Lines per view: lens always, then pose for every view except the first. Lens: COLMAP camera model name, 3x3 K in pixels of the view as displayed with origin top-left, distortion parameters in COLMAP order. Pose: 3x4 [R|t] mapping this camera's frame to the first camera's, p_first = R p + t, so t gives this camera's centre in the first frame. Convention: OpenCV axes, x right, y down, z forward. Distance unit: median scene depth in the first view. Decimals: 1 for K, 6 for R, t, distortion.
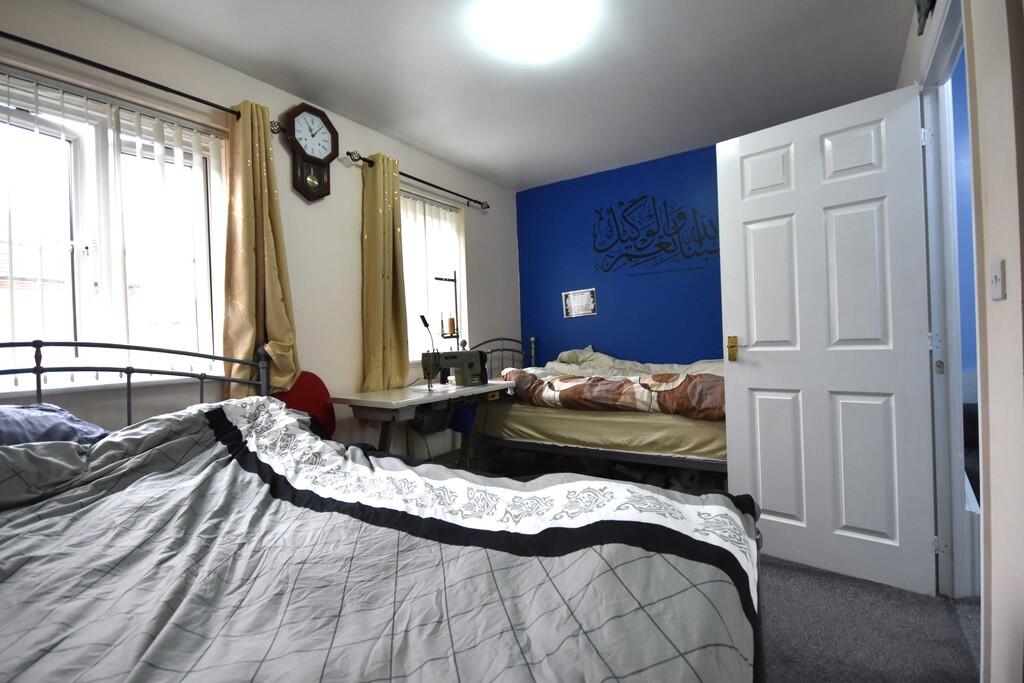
lens RADIAL K [[475.2, 0, 512.0], [0, 475.2, 341.5], [0, 0, 1]] dist [-0.001432, 0.000117]
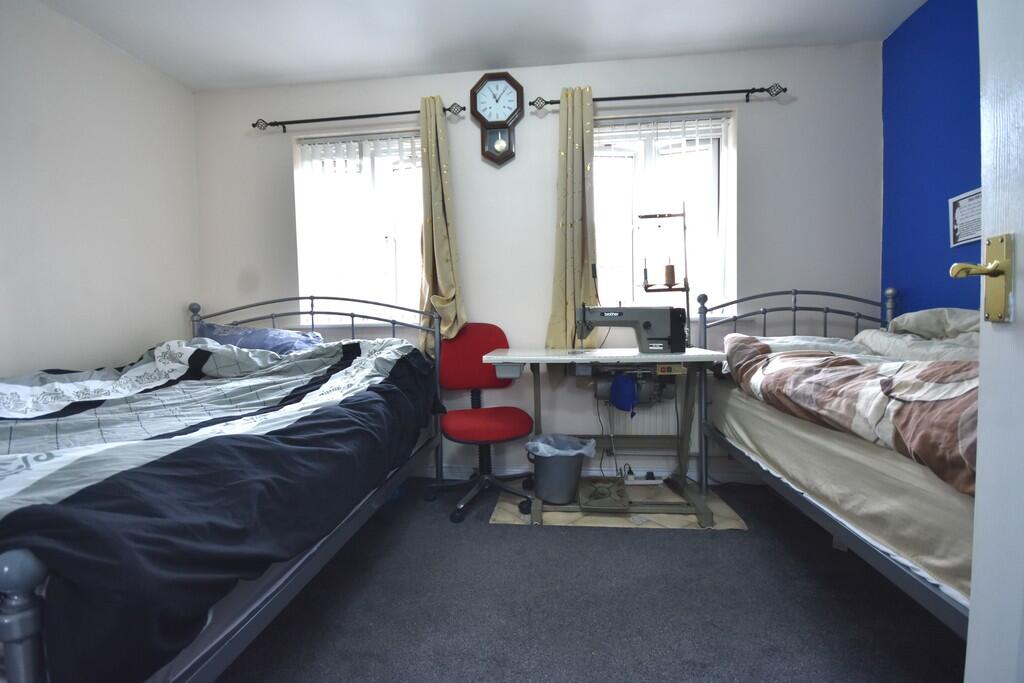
lens RADIAL K [[453.1, 0, 511.6], [0, 453.1, 338.0], [0, 0, 1]] dist [-0.001201, -0.000352]
pose [[0.465254, 0.058179, -0.883264, 0.476823], [-0.001971, 0.997903, 0.064691, 0.024932], [0.885175, -0.028357, 0.464393, 0.505610]]
